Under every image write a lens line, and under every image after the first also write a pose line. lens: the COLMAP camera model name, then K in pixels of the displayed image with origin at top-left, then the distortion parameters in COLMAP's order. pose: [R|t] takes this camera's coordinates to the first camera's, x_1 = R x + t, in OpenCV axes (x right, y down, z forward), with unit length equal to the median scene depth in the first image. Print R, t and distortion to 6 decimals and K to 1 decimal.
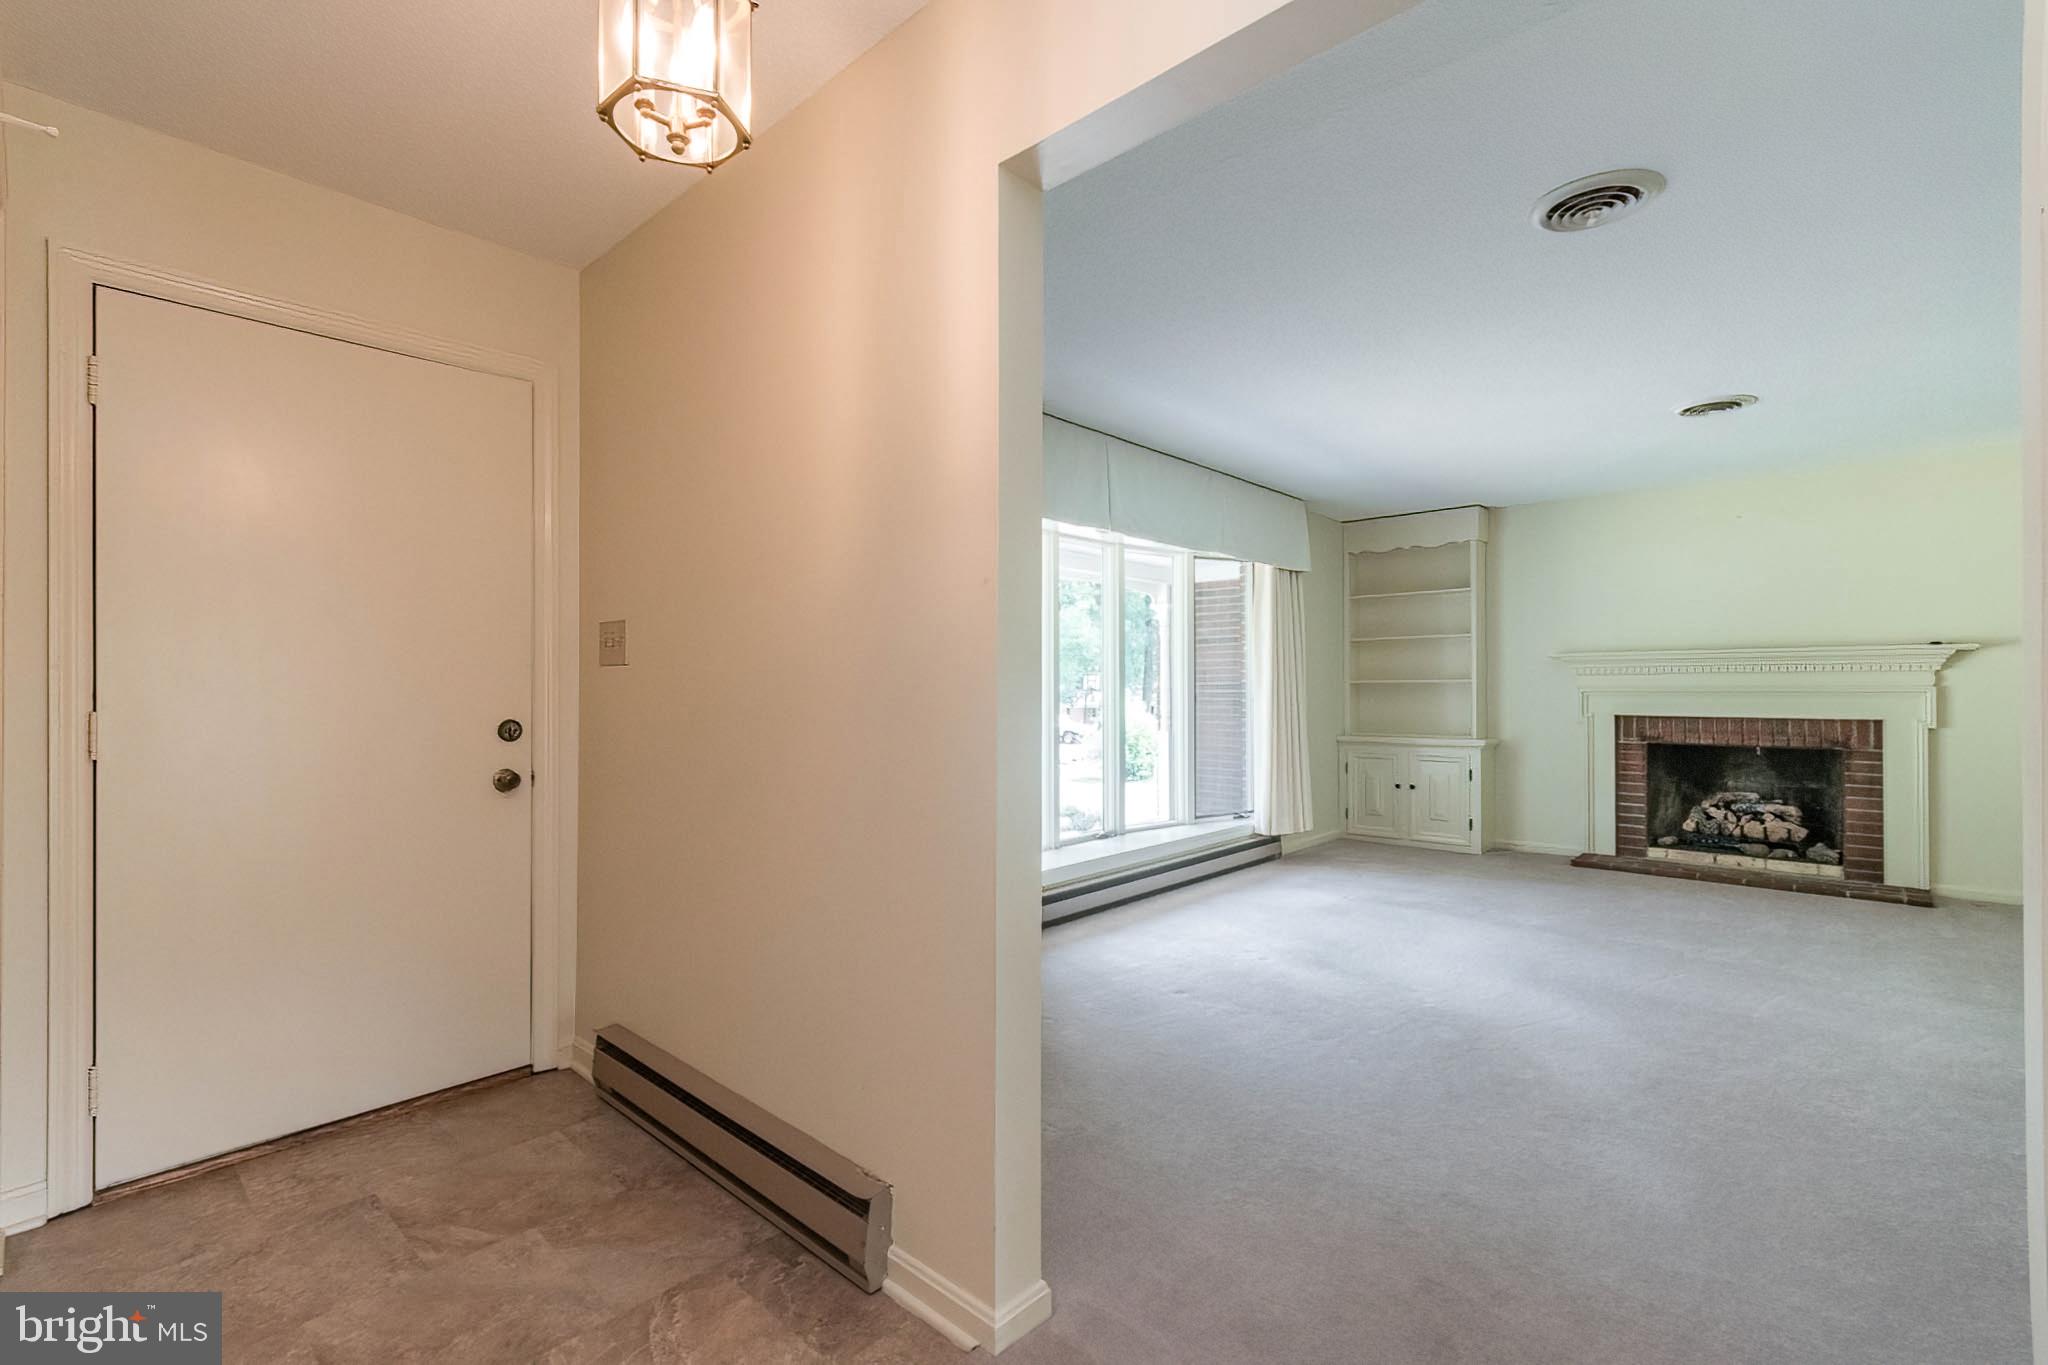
lens RADIAL K [[904.5, 0, 987.1], [0, 904.5, 686.1], [0, 0, 1]] dist [-0.001958, -0.000865]
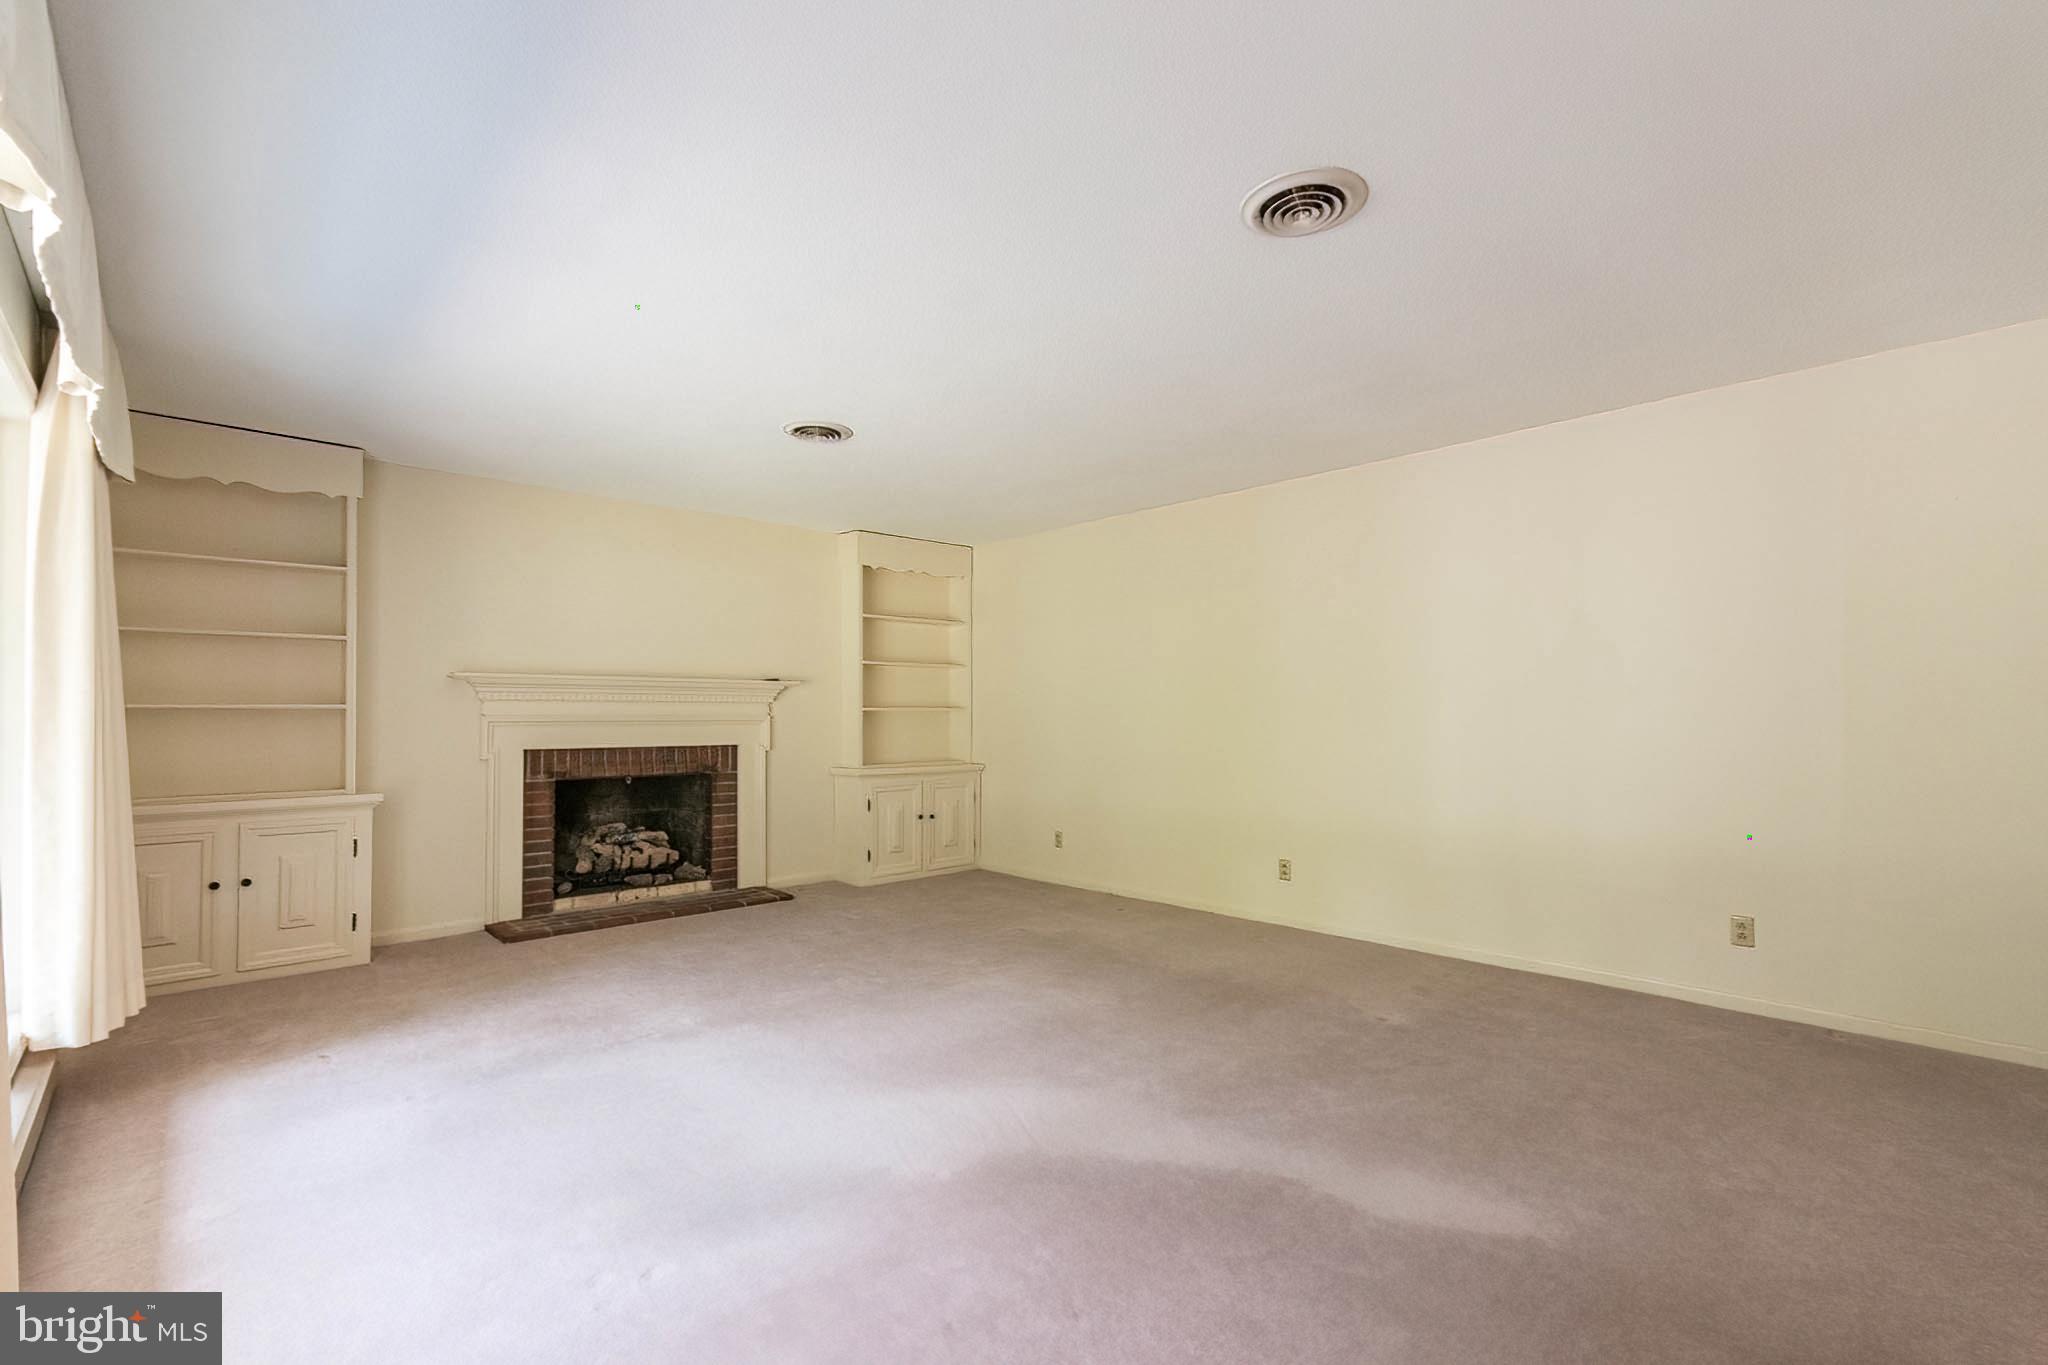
lens RADIAL K [[909.6, 0, 1018.7], [0, 909.6, 690.2], [0, 0, 1]] dist [0.000587, 0.000262]
pose [[0.045332, 0.028479, 0.998566, -0.133161], [-0.001684, 0.999594, -0.028432, 0.000406], [-0.998971, -0.000392, 0.045362, 0.527686]]
